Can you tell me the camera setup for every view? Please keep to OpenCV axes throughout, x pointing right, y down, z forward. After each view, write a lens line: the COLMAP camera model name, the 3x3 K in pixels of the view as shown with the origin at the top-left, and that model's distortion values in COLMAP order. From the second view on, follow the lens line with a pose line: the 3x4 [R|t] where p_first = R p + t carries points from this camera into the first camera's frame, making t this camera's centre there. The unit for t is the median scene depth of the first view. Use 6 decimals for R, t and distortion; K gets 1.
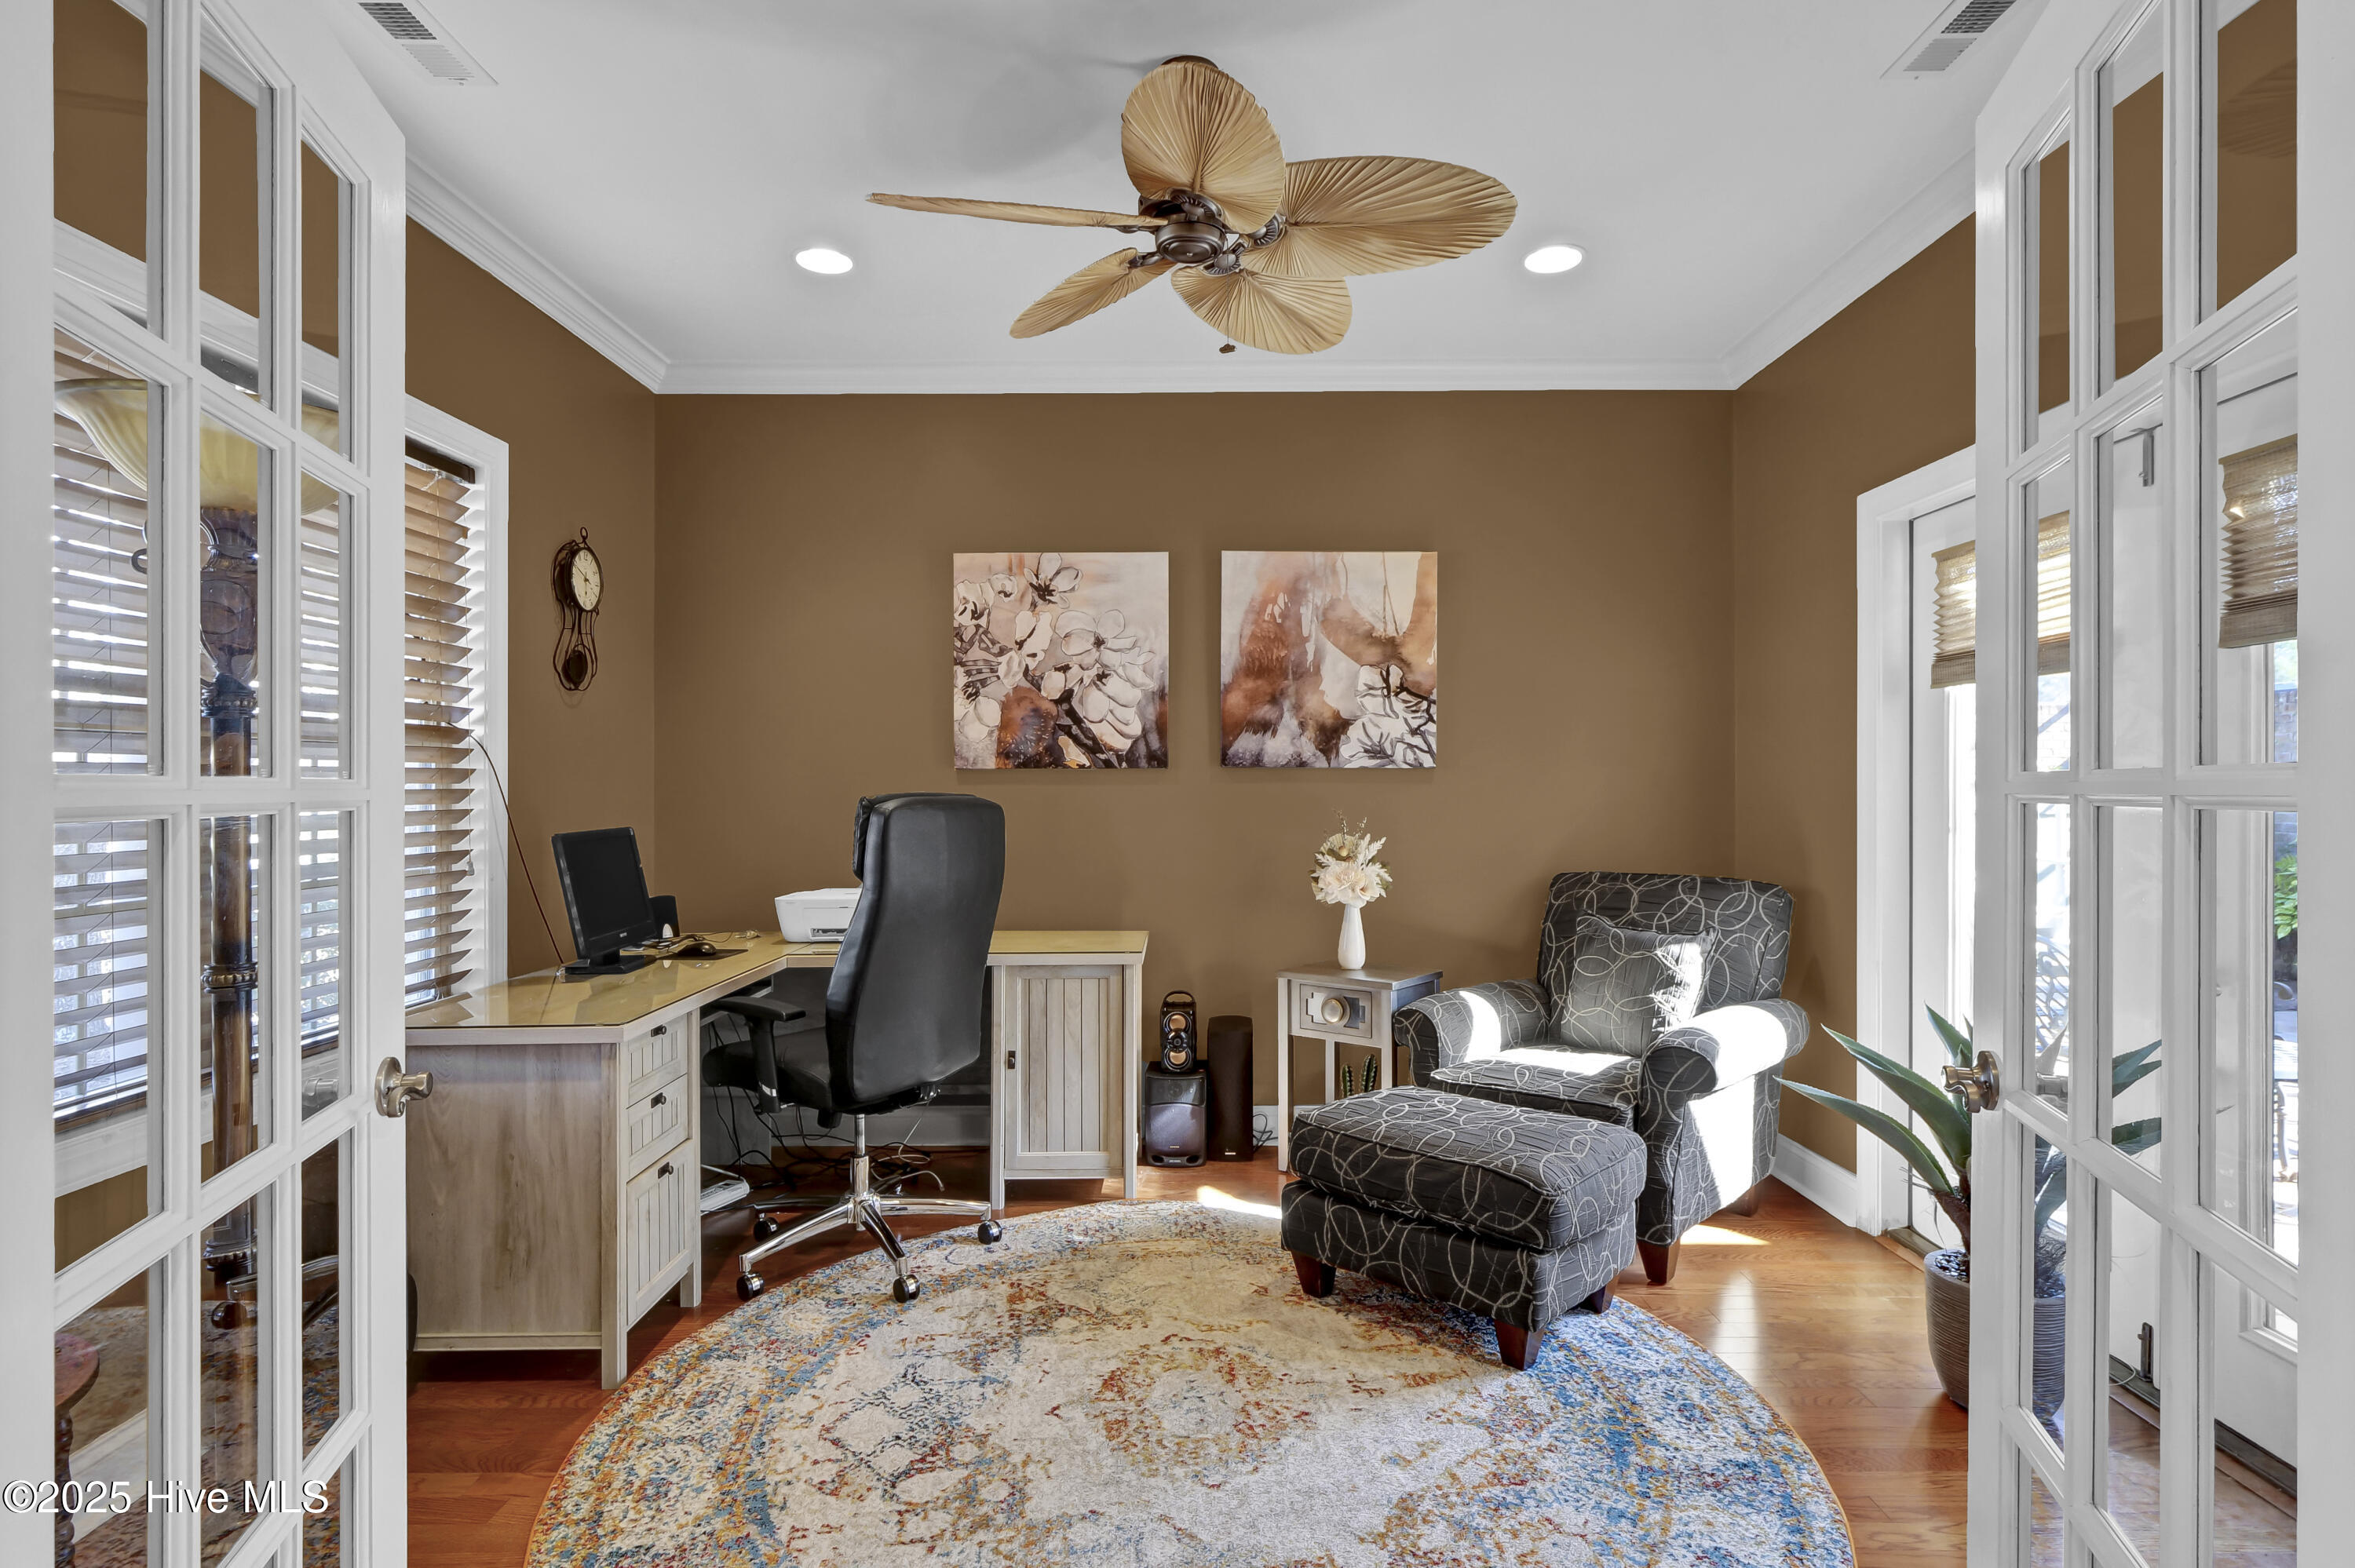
lens RADIAL K [[1254.8, 0, 1299.9], [0, 1254.8, 794.9], [0, 0, 1]] dist [-0.013472, -0.000697]
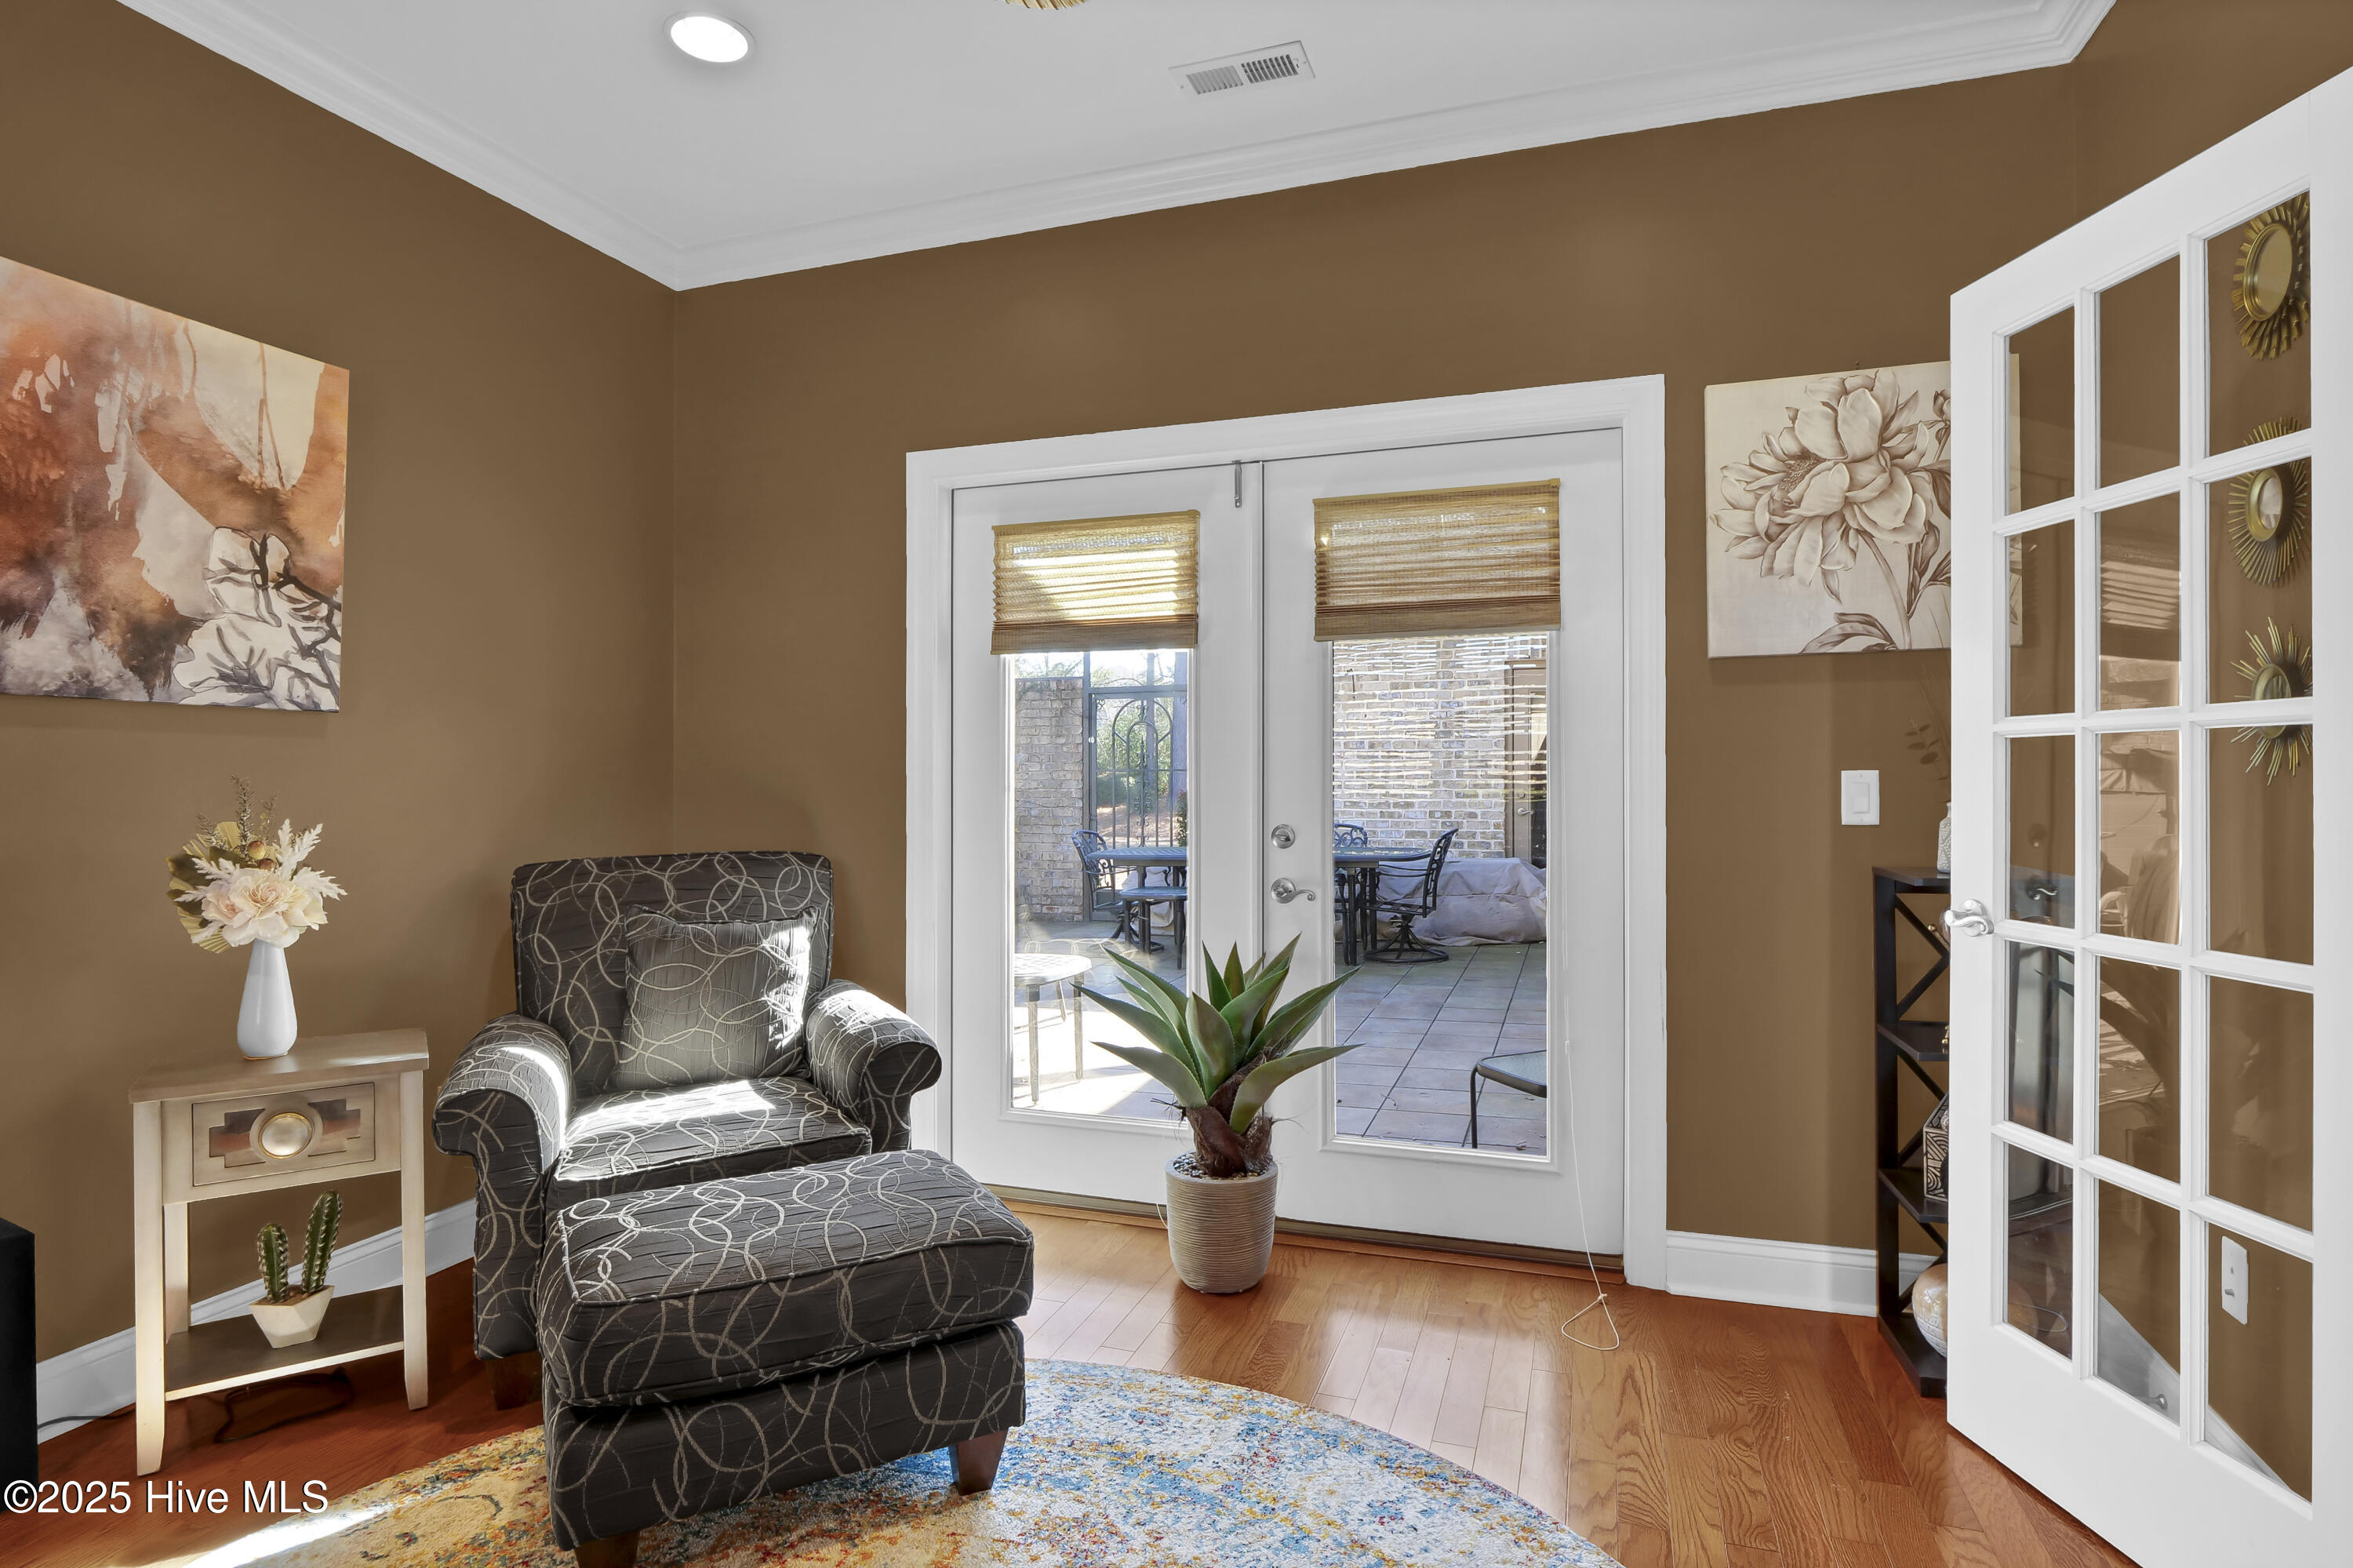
lens RADIAL K [[1172.8, 0, 1181.7], [0, 1172.8, 769.7], [0, 0, 1]] dist [-0.010583, -0.001299]
pose [[0.359106, 0.001325, 0.933296, -0.288688], [0.011913, 0.999911, -0.006003, 0.016000], [-0.933221, 0.013274, 0.359058, 0.402960]]
